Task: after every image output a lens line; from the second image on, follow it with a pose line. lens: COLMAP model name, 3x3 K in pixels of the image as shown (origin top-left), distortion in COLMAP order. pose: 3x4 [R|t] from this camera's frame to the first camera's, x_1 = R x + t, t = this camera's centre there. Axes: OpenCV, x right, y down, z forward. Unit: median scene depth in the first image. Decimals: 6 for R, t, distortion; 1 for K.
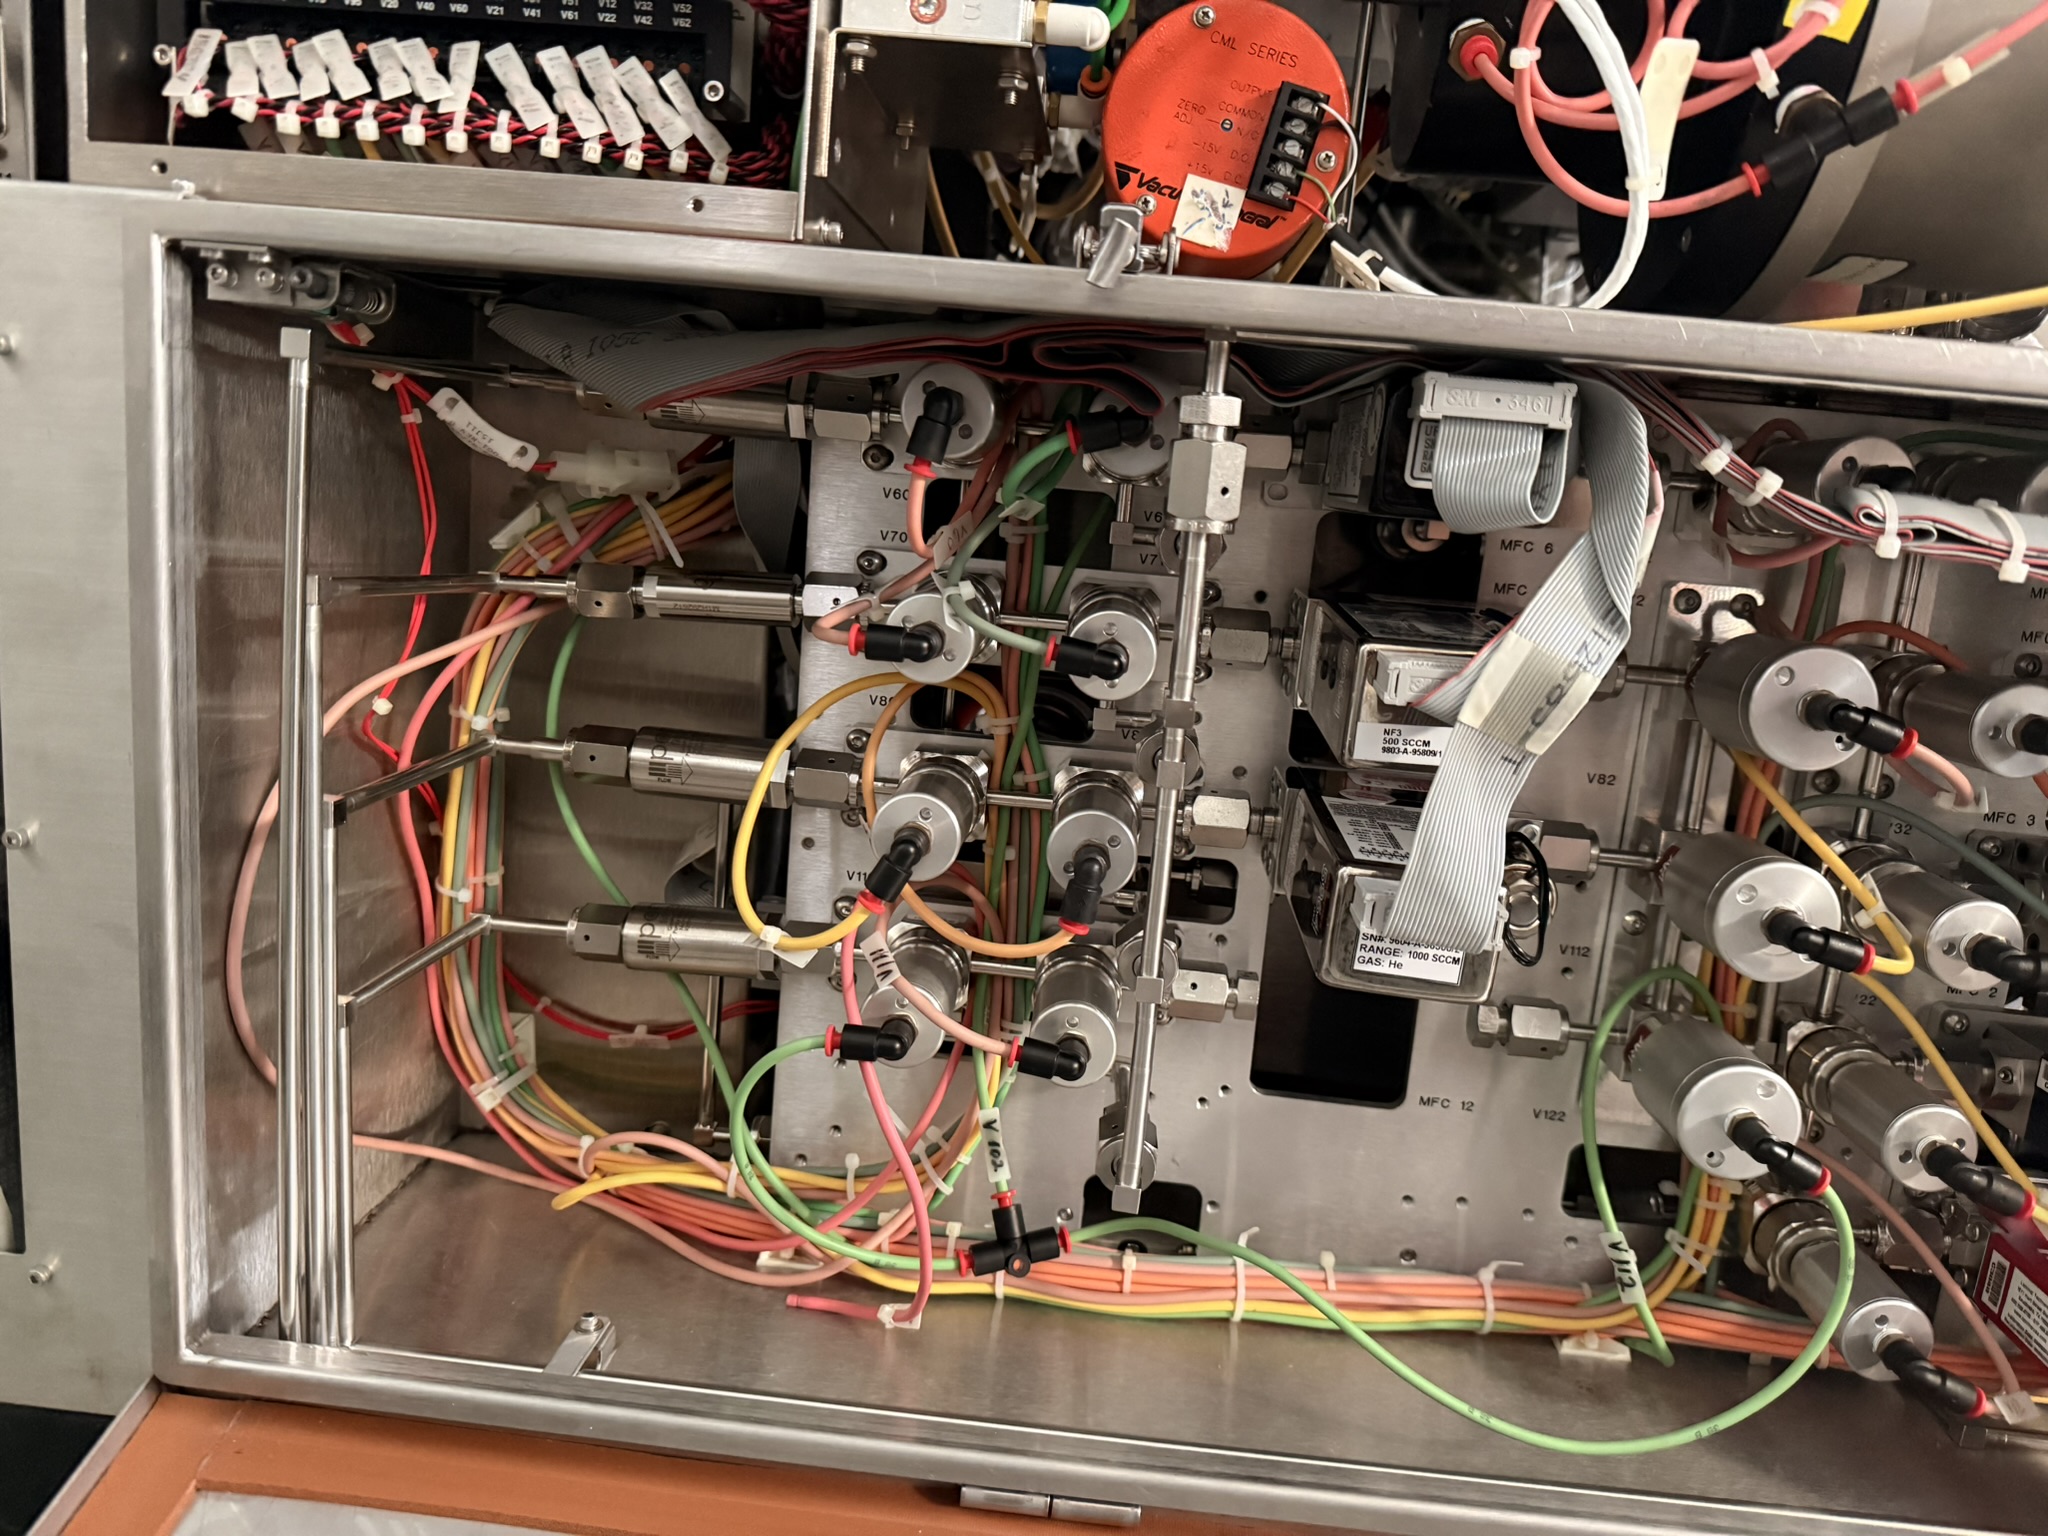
lens RADIAL K [[1446.8, 0, 1022.9], [0, 1446.8, 767.7], [0, 0, 1]] dist [0.012097, -0.027268]
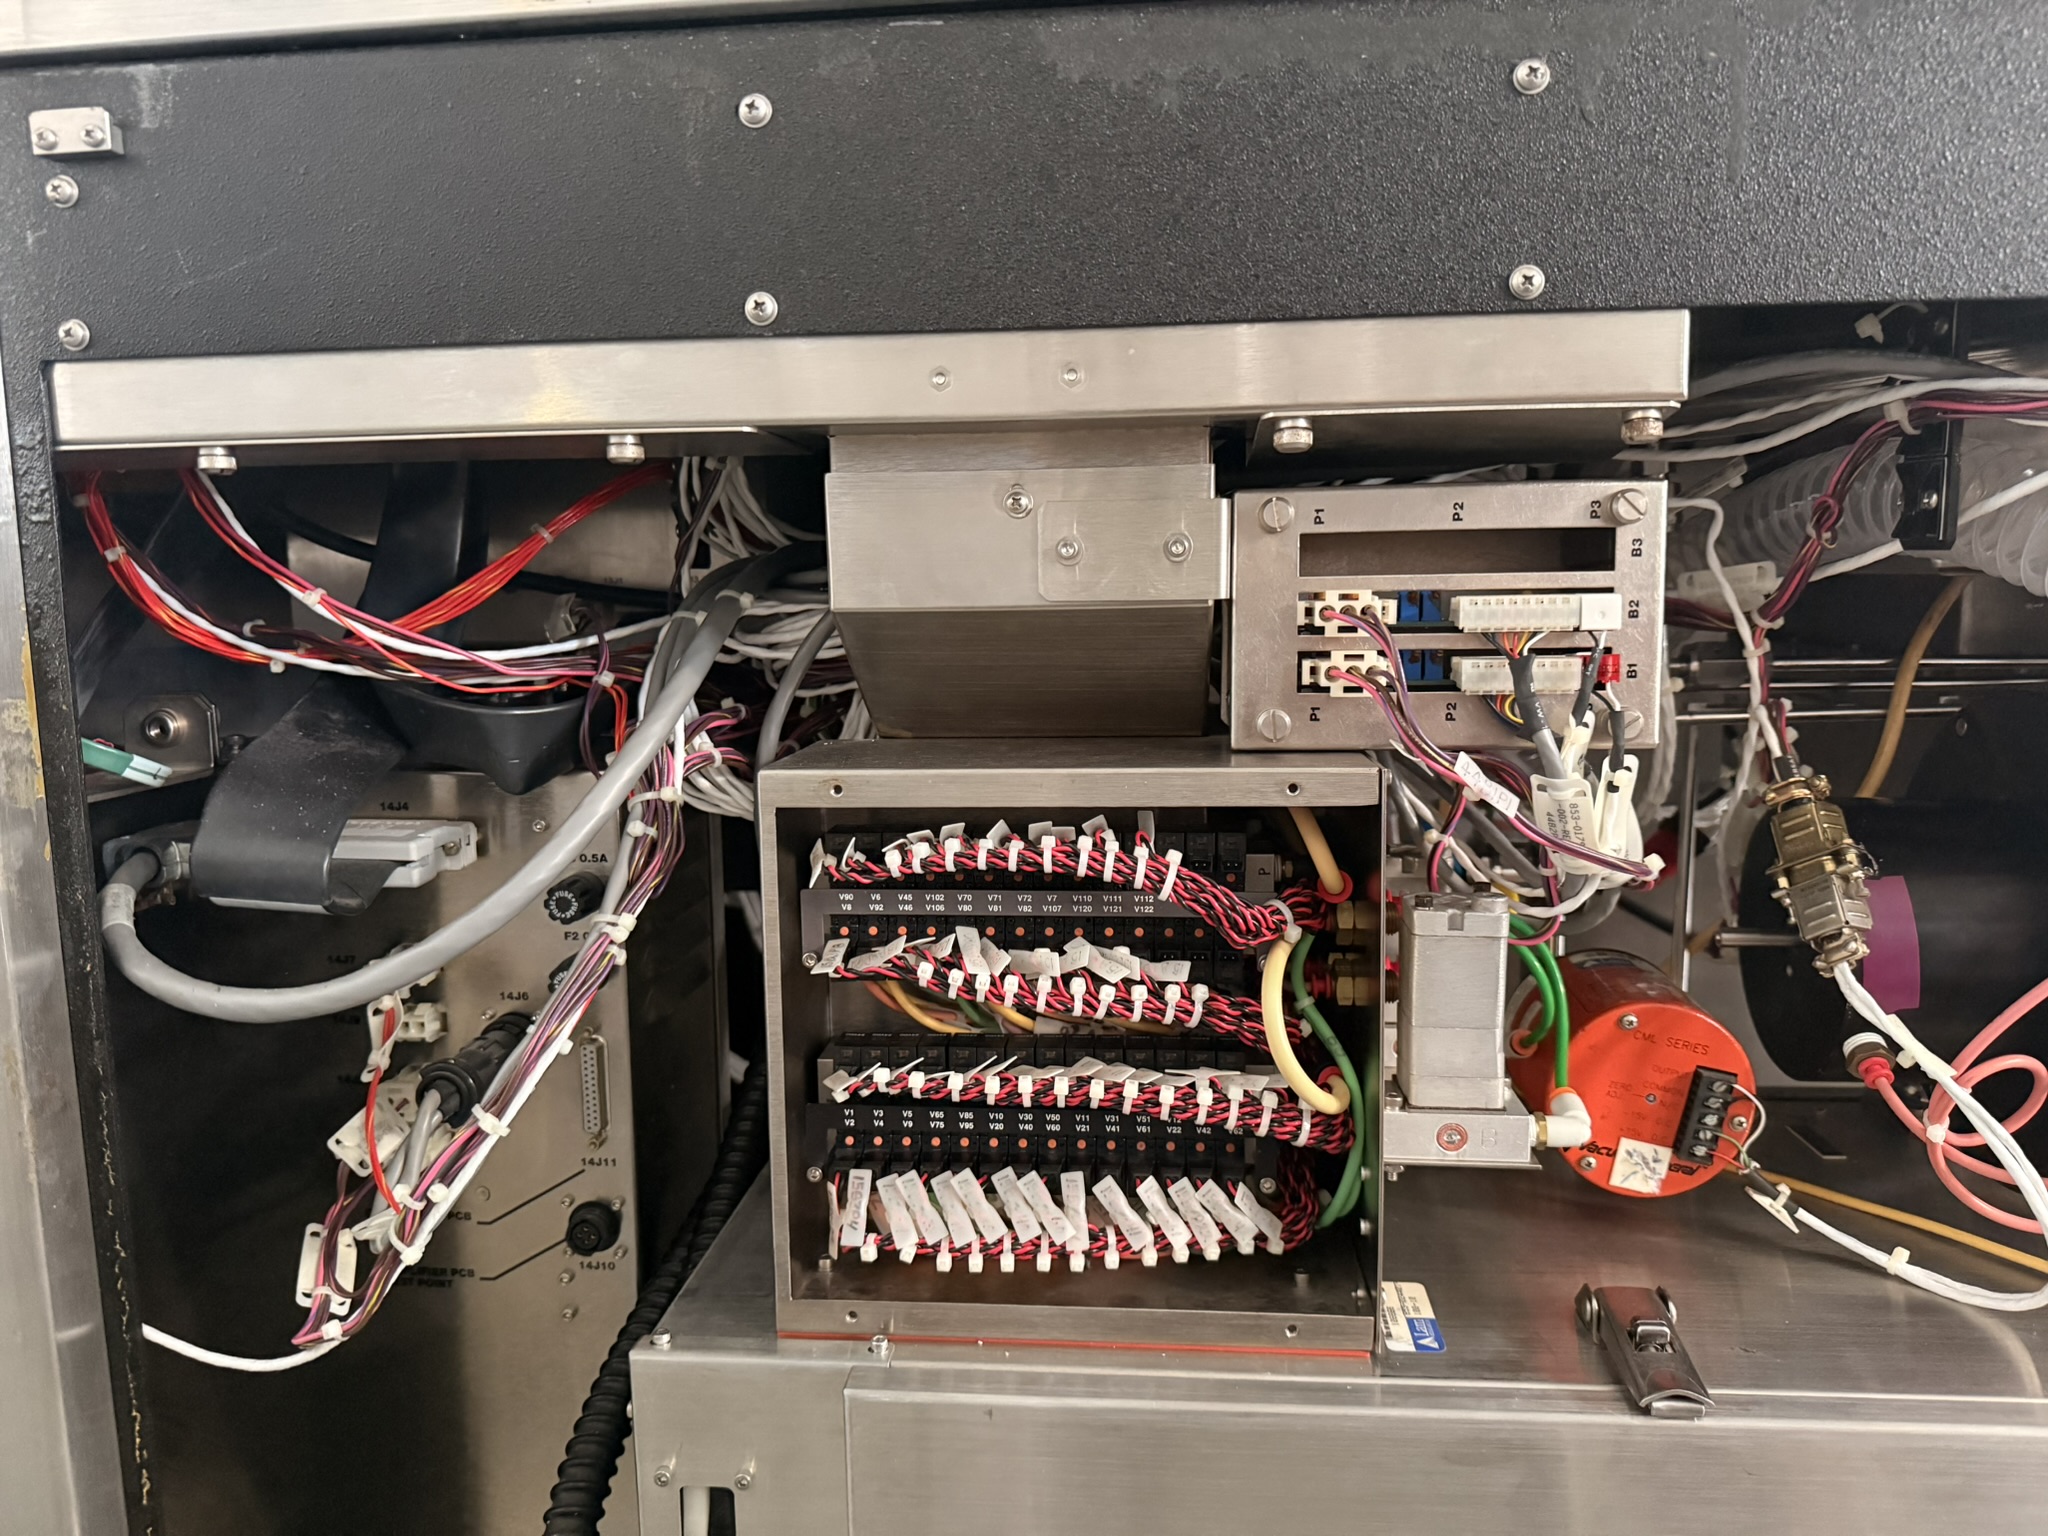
lens RADIAL K [[1446.8, 0, 1035.5], [0, 1446.8, 762.8], [0, 0, 1]] dist [0.012097, -0.027268]
pose [[0.994645, -0.096791, -0.036237, -0.337782], [0.094244, 0.993331, -0.066418, -0.778547], [0.042424, 0.062647, 0.997134, -0.277348]]
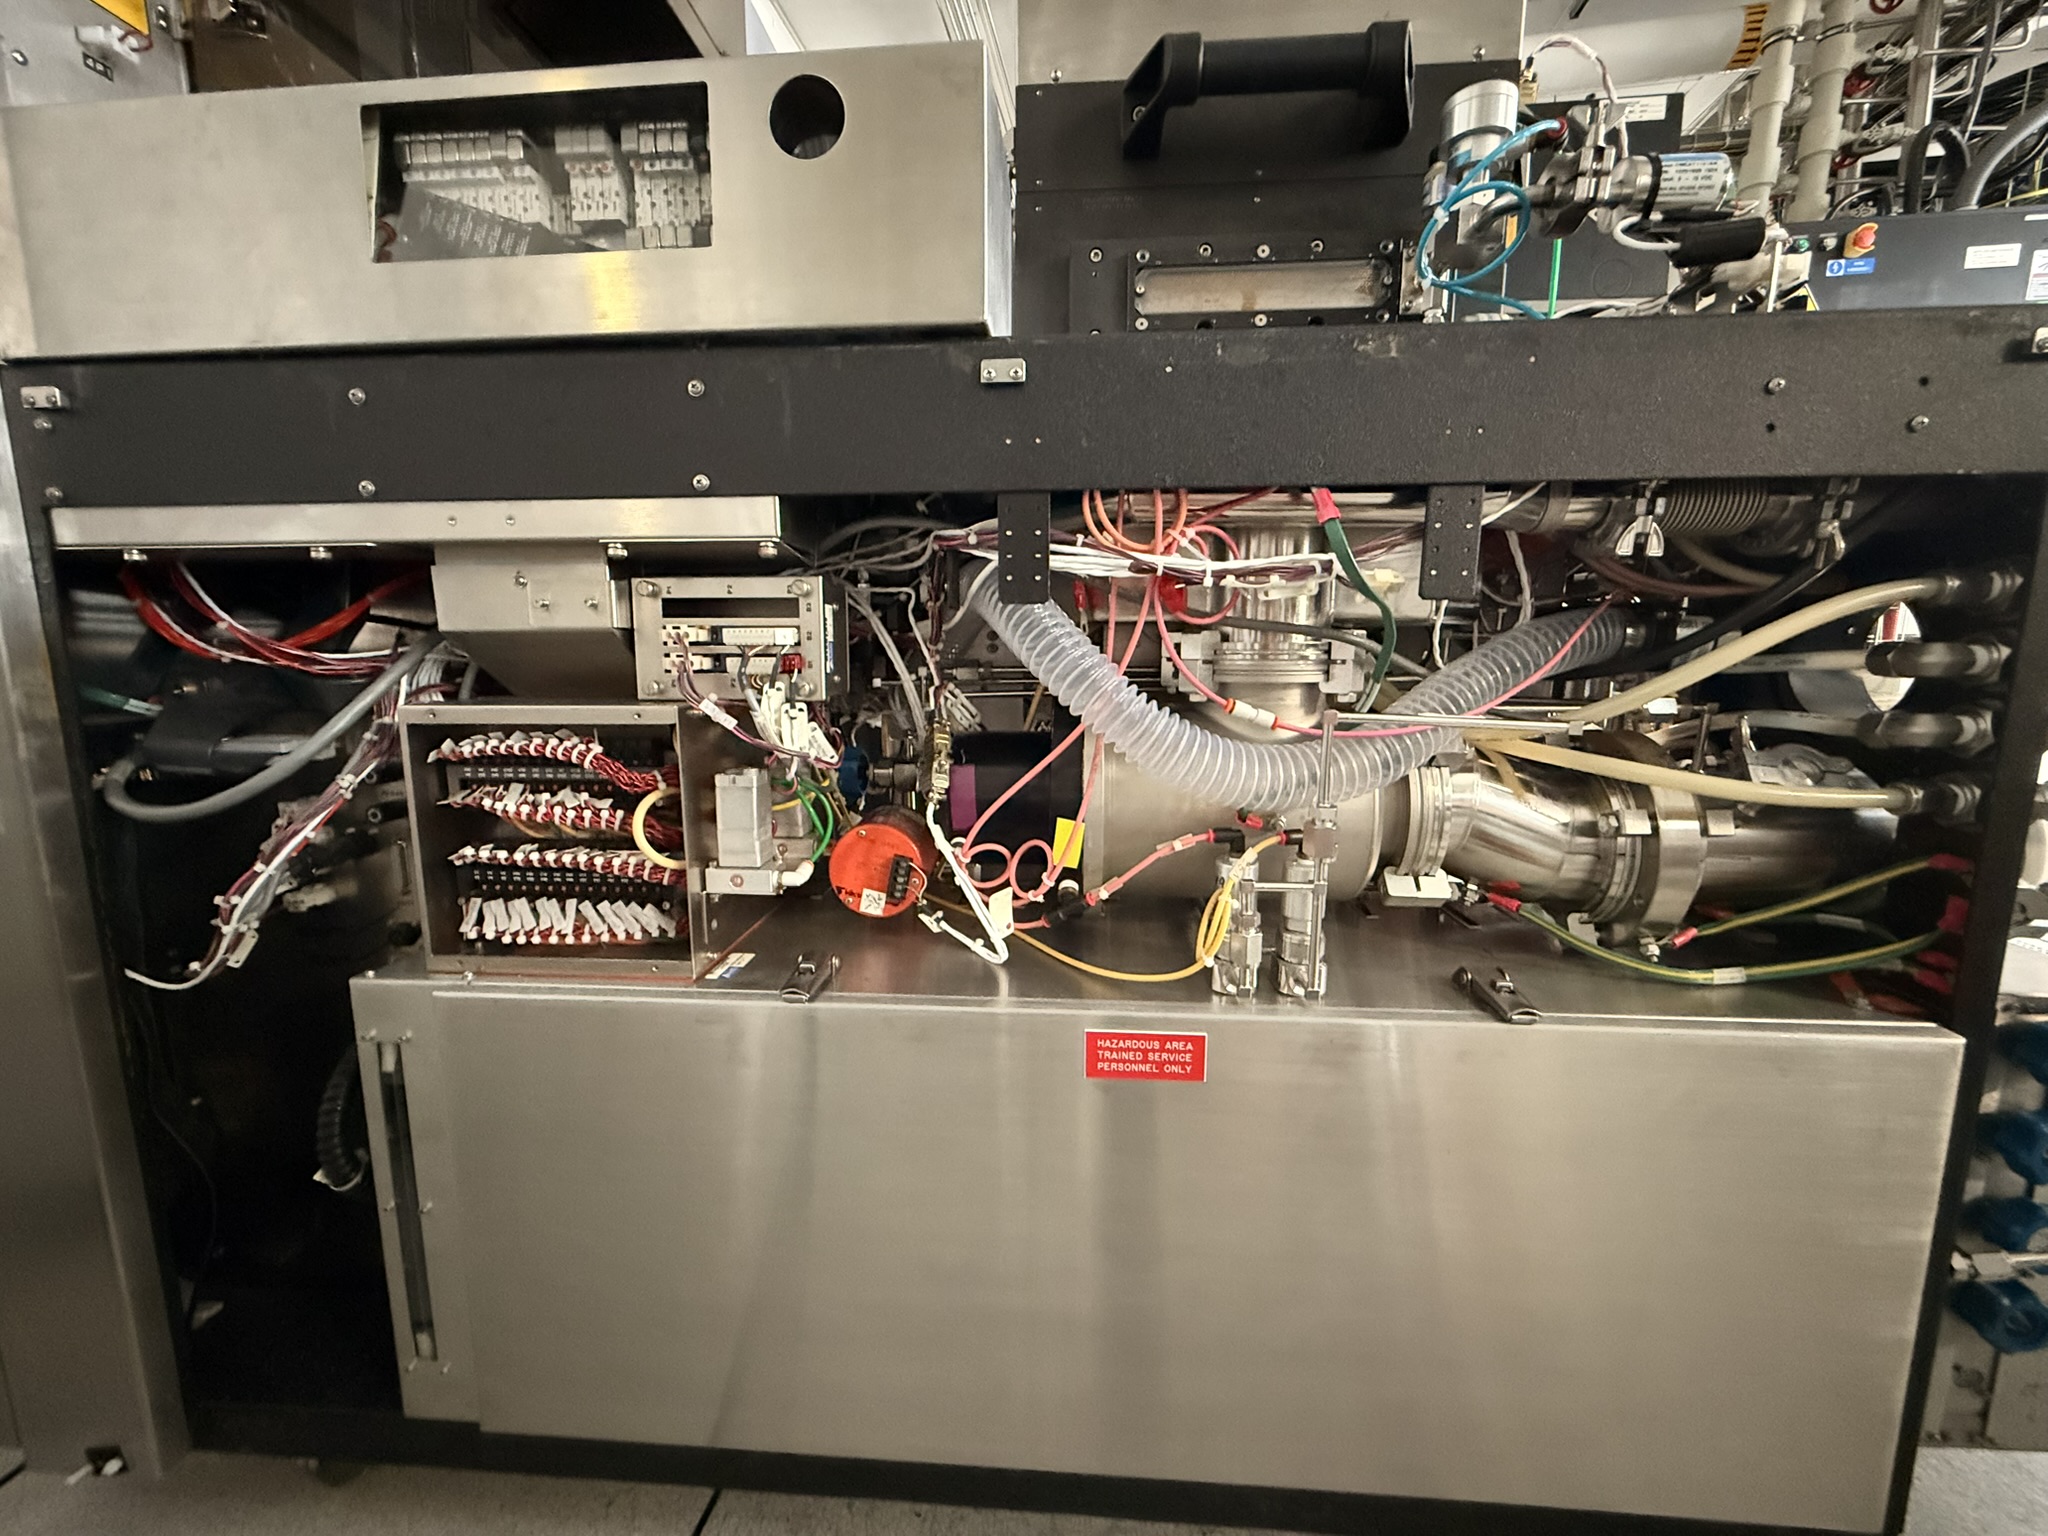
lens RADIAL K [[804.6, 0, 1019.8], [0, 804.6, 764.4], [0, 0, 1]] dist [-0.002773, -0.000398]
pose [[0.996206, -0.086565, -0.008978, 0.478173], [0.086151, 0.995510, -0.039223, -0.623126], [0.012333, 0.038301, 0.999190, -0.487182]]
